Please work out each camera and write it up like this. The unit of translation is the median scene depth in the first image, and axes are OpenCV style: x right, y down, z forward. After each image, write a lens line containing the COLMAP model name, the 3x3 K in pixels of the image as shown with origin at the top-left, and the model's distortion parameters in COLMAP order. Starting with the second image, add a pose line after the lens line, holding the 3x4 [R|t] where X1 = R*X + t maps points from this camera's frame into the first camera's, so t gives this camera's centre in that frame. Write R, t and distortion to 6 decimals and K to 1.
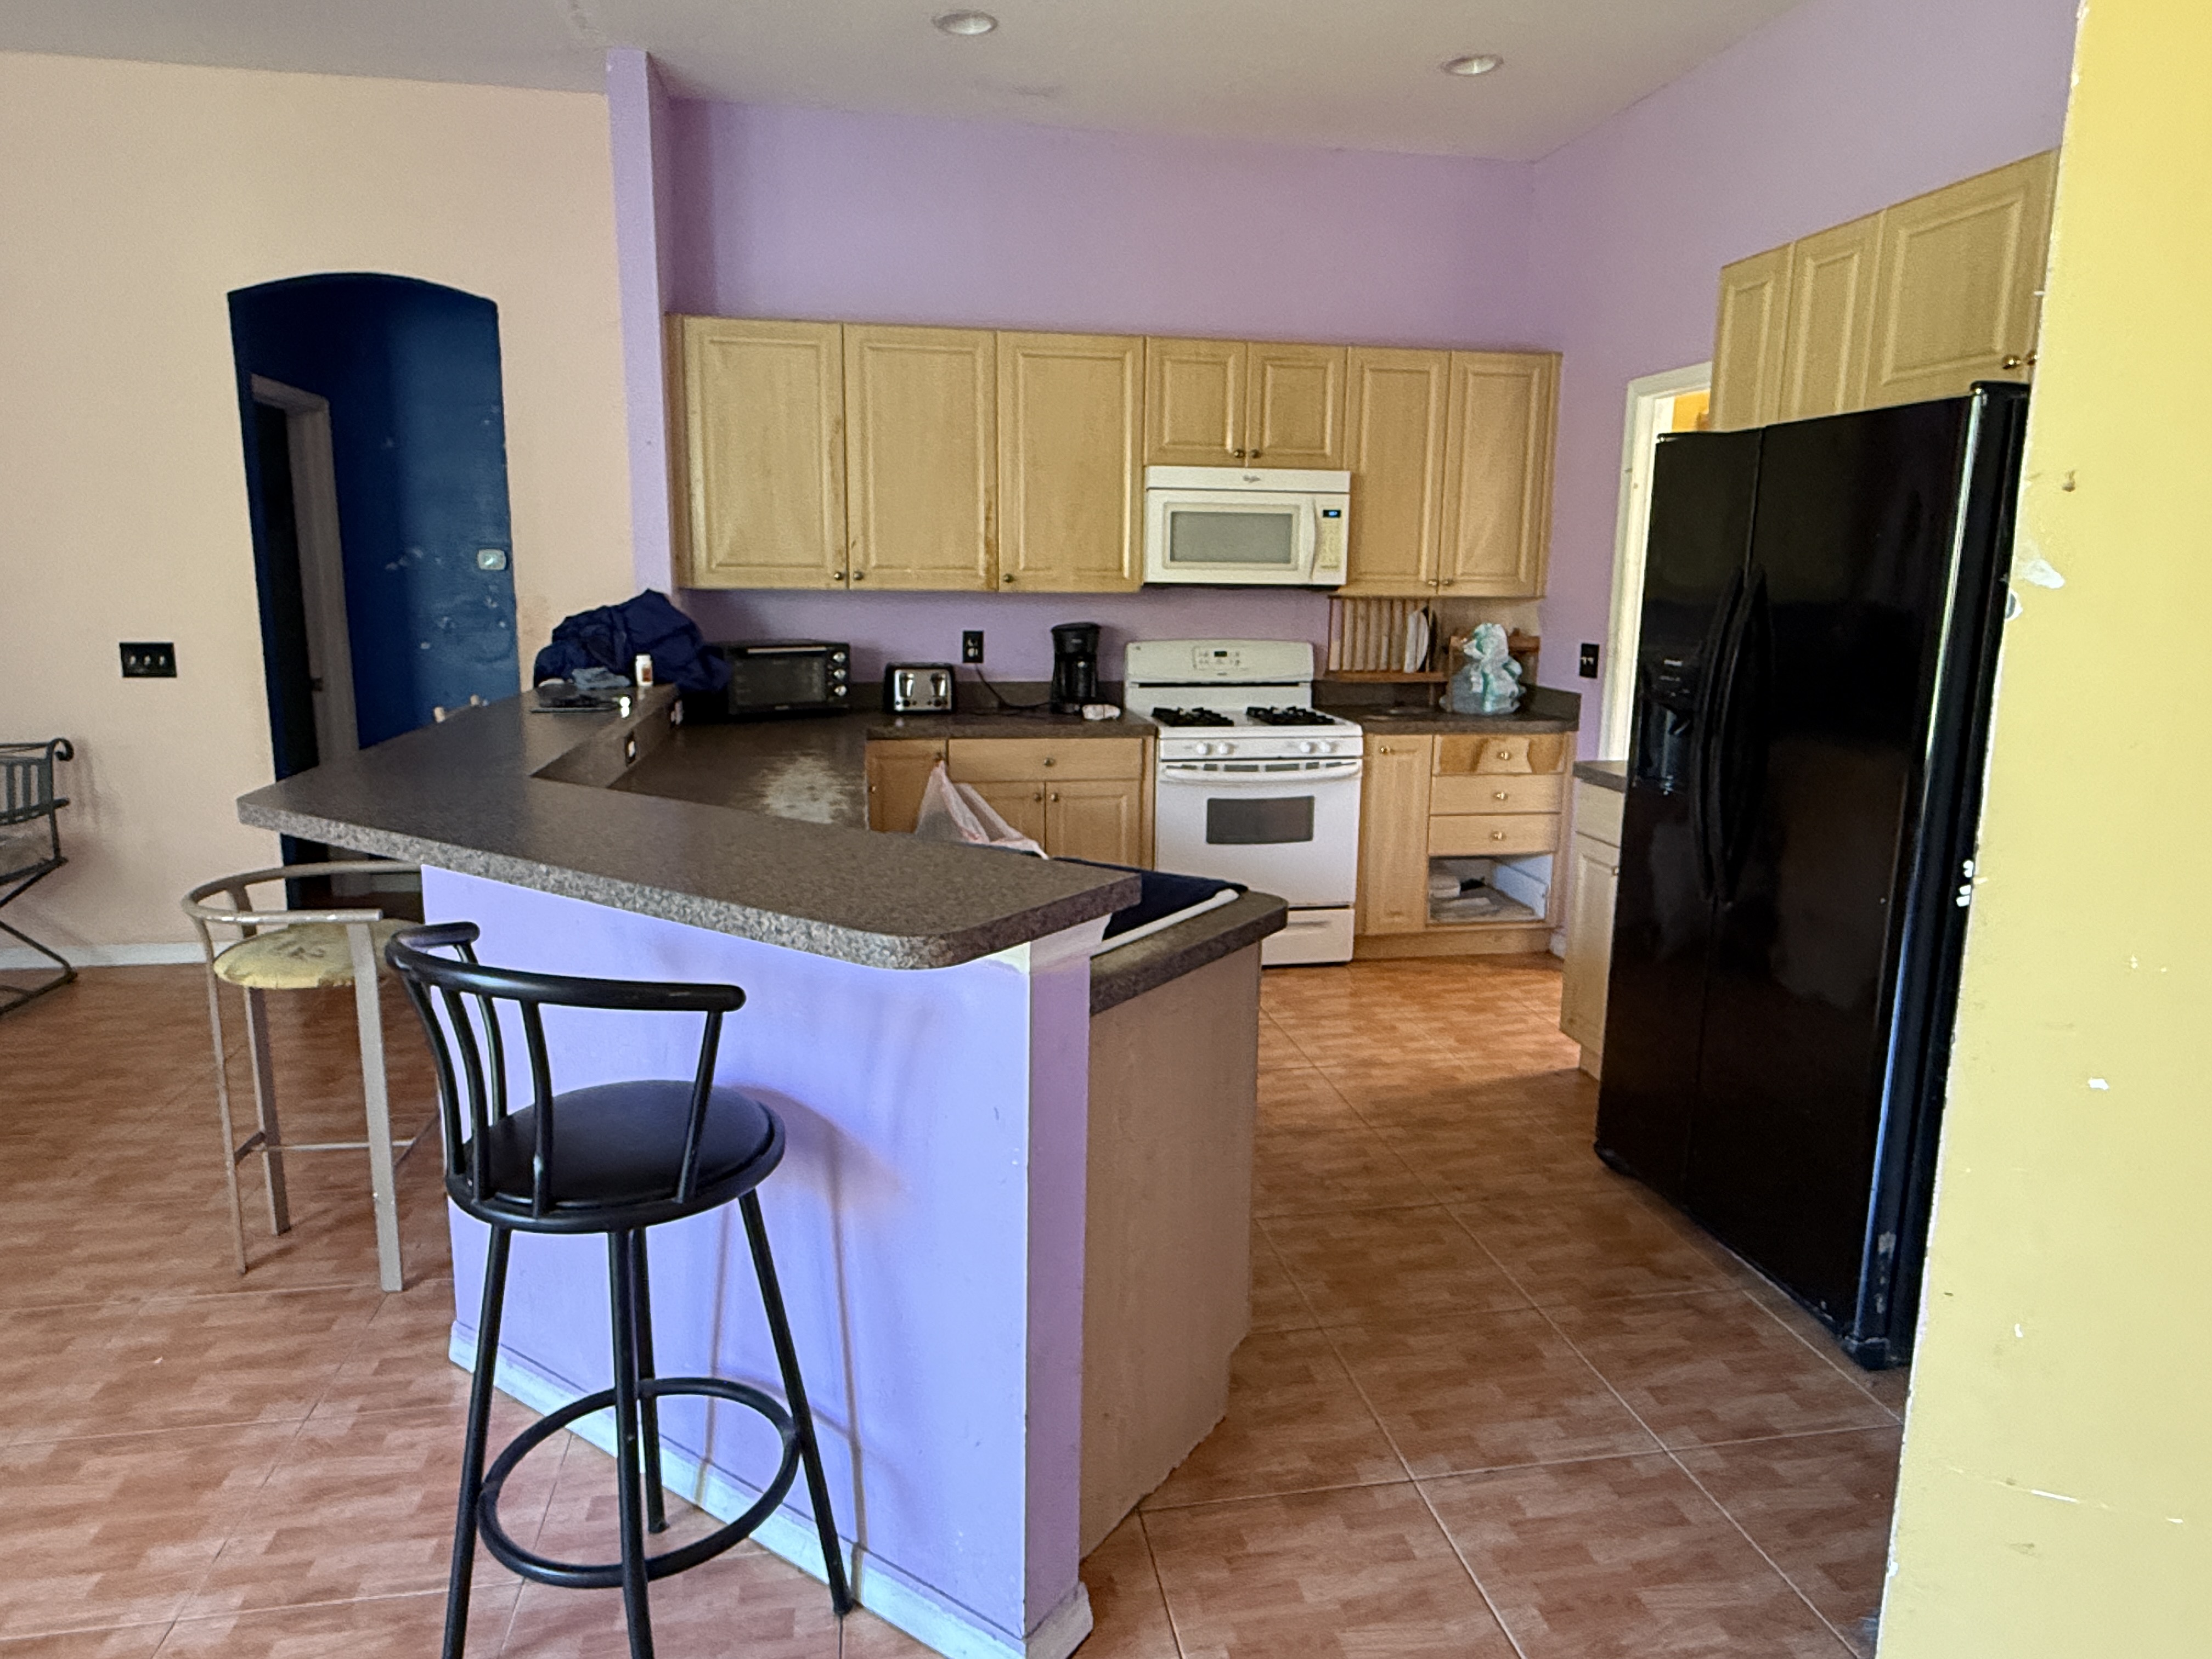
lens RADIAL K [[1338.3, 0, 1107.4], [0, 1338.3, 813.5], [0, 0, 1]] dist [-0.008265, 0.002146]
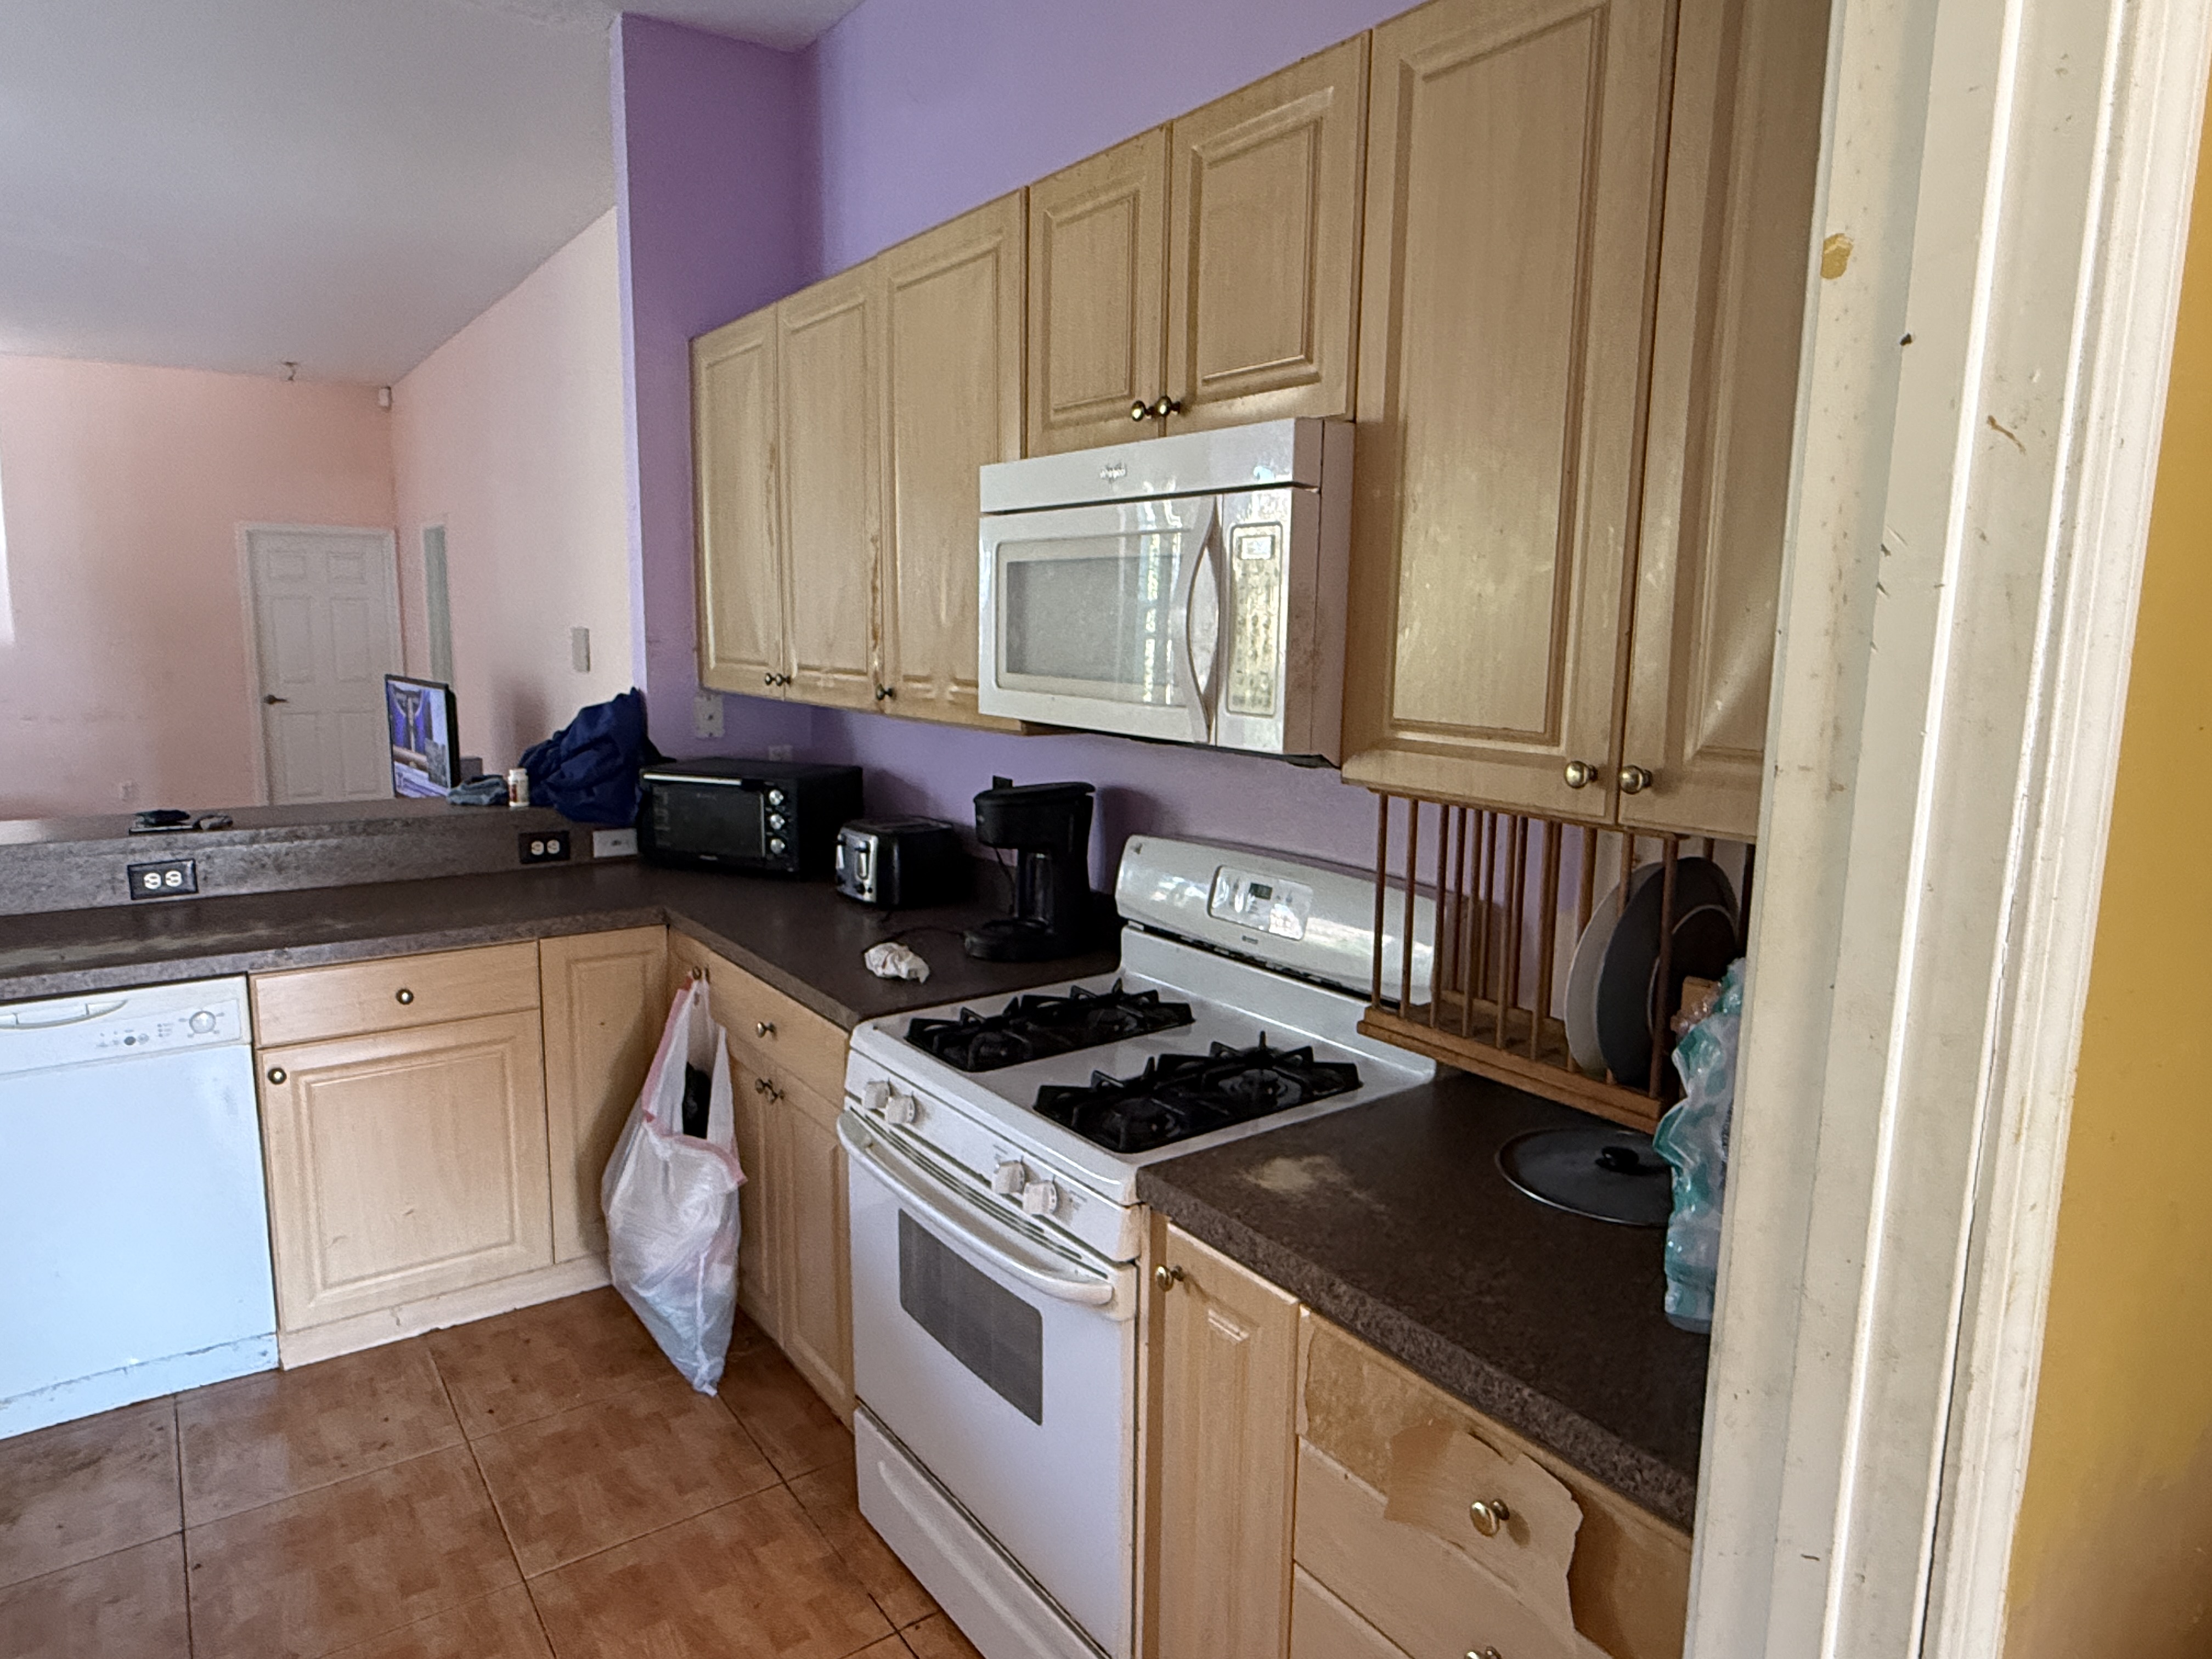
lens RADIAL K [[1338.3, 0, 1101.2], [0, 1338.3, 817.8], [0, 0, 1]] dist [-0.008265, 0.002146]
pose [[0.417502, 0.135008, -0.898591, 0.507173], [-0.179859, 0.981614, 0.063916, -0.184737], [0.890698, 0.134934, 0.434108, 0.891949]]
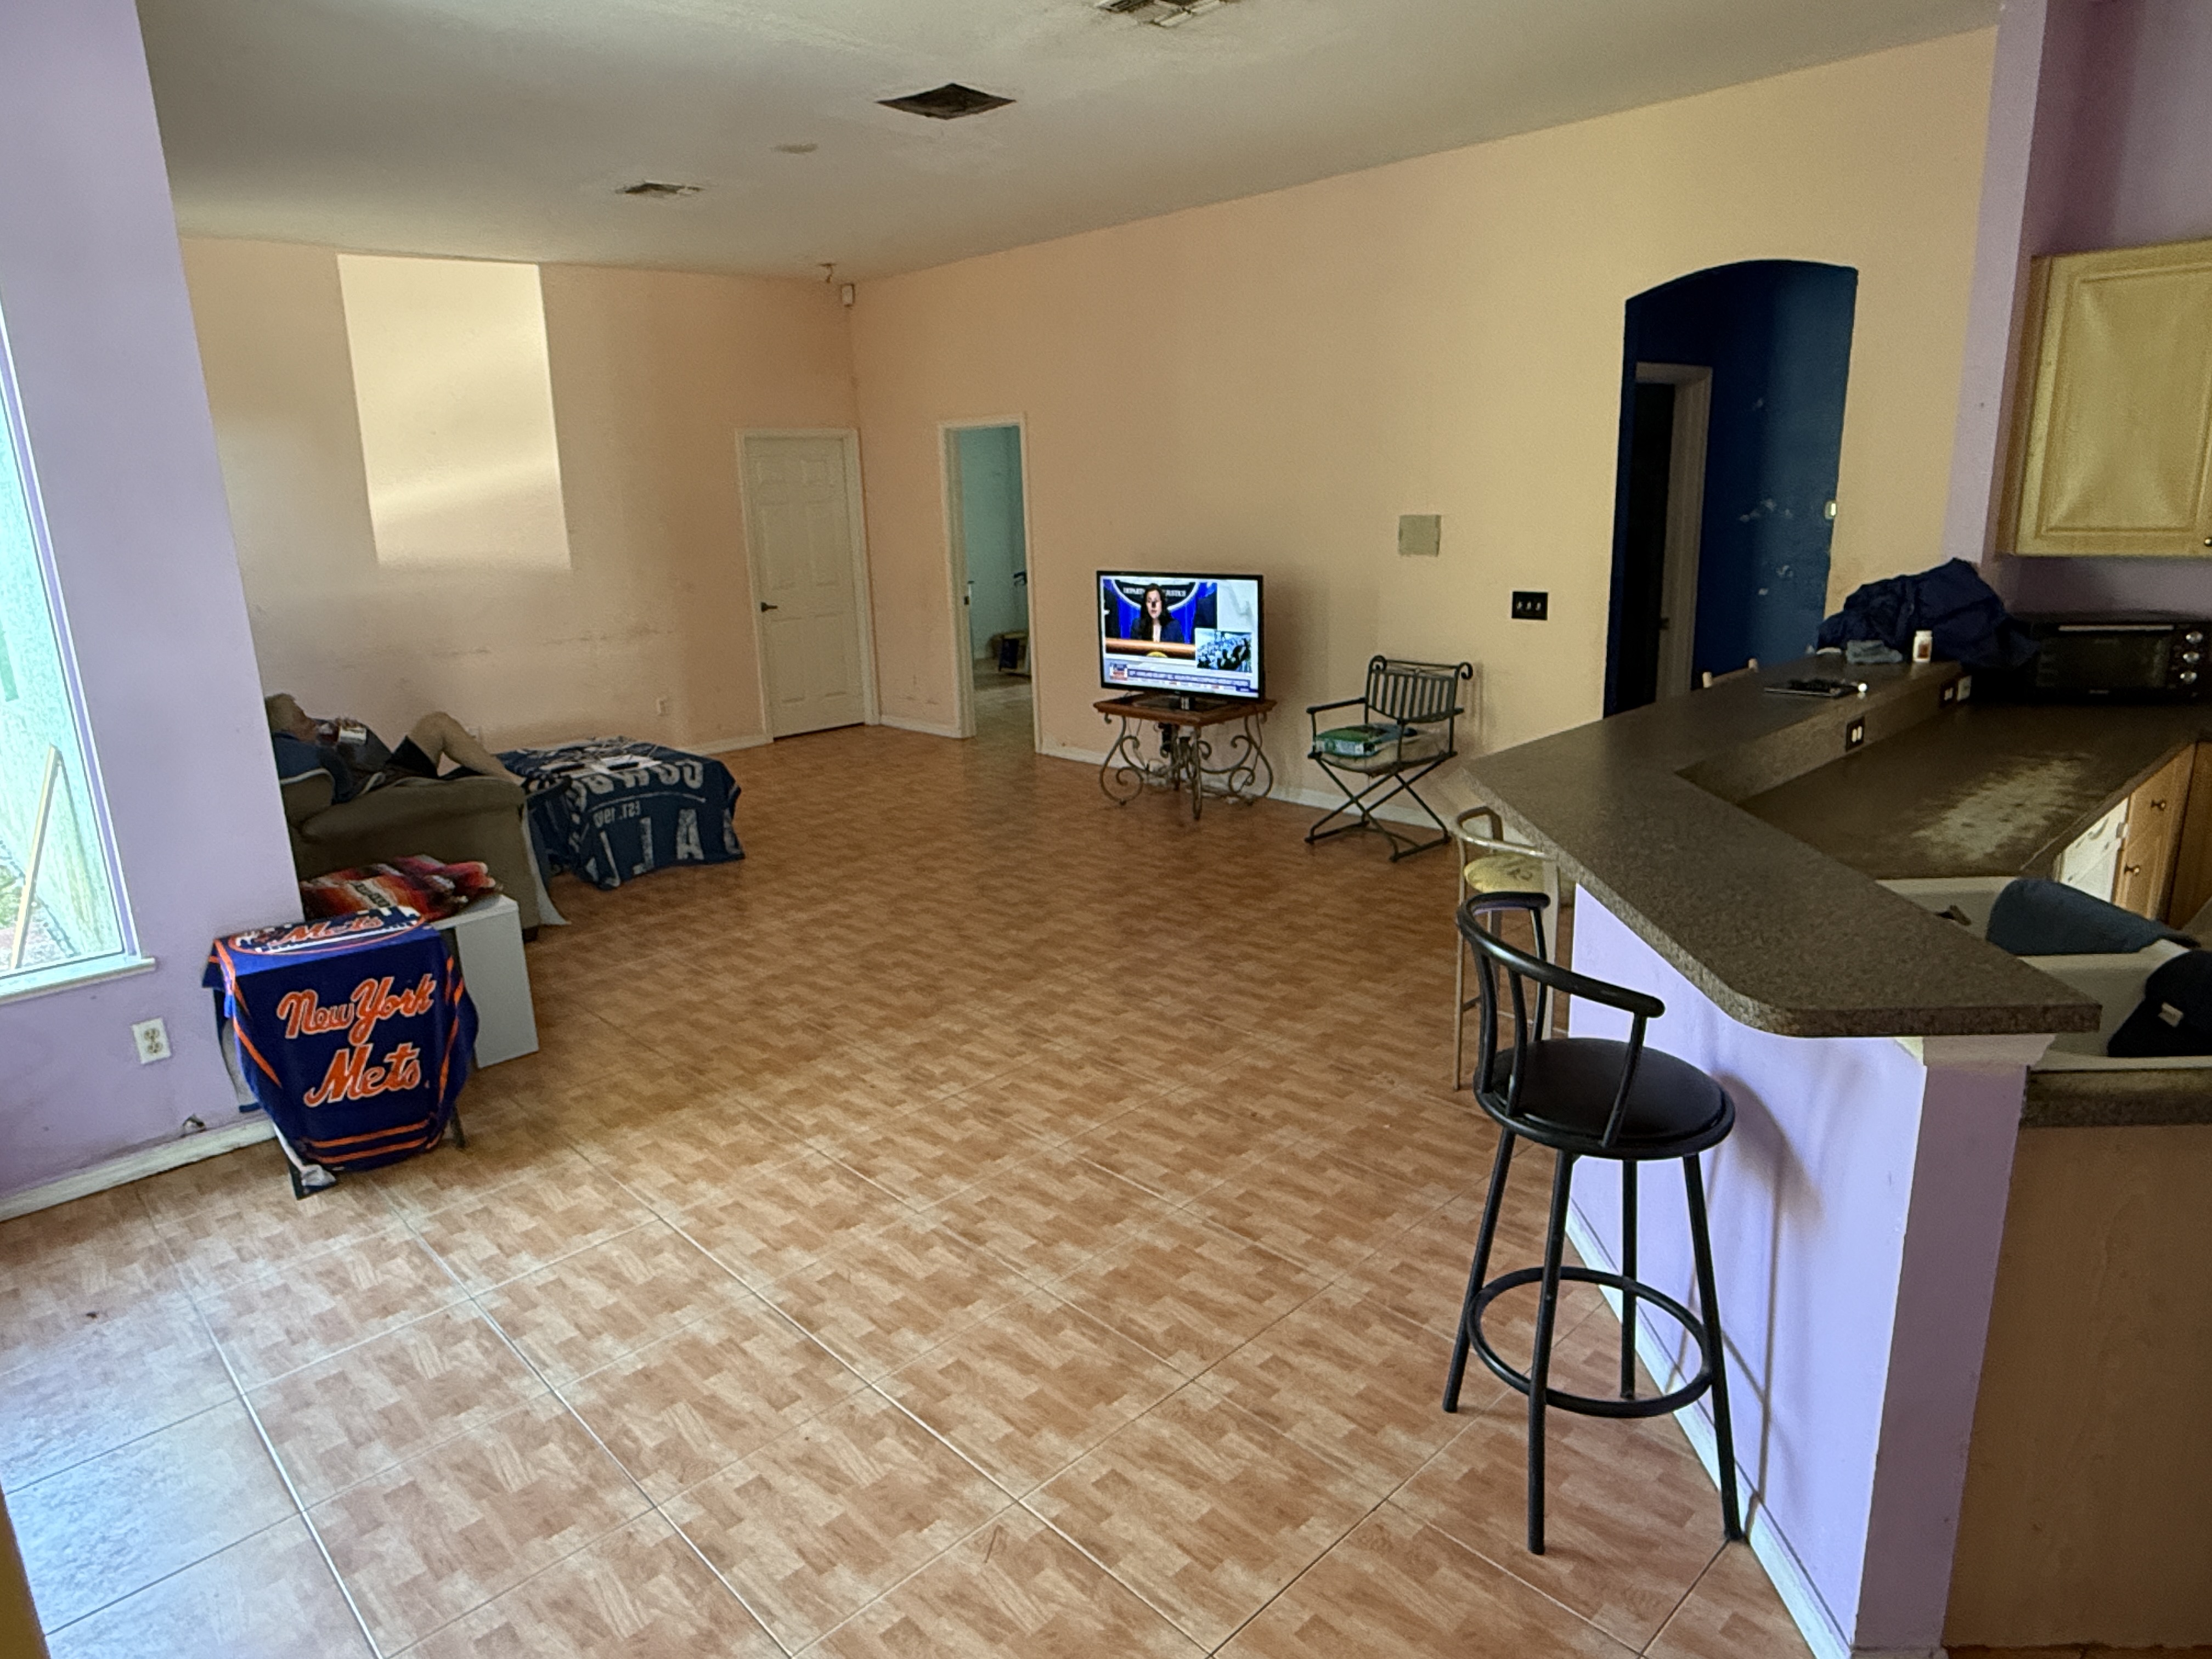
lens RADIAL K [[1338.3, 0, 1098.8], [0, 1338.3, 817.6], [0, 0, 1]] dist [-0.008265, 0.002146]
pose [[0.543441, 0.173977, -0.821221, 0.143107], [-0.104915, 0.984694, 0.139182, -0.051819], [0.832865, 0.010521, 0.553376, -0.046515]]
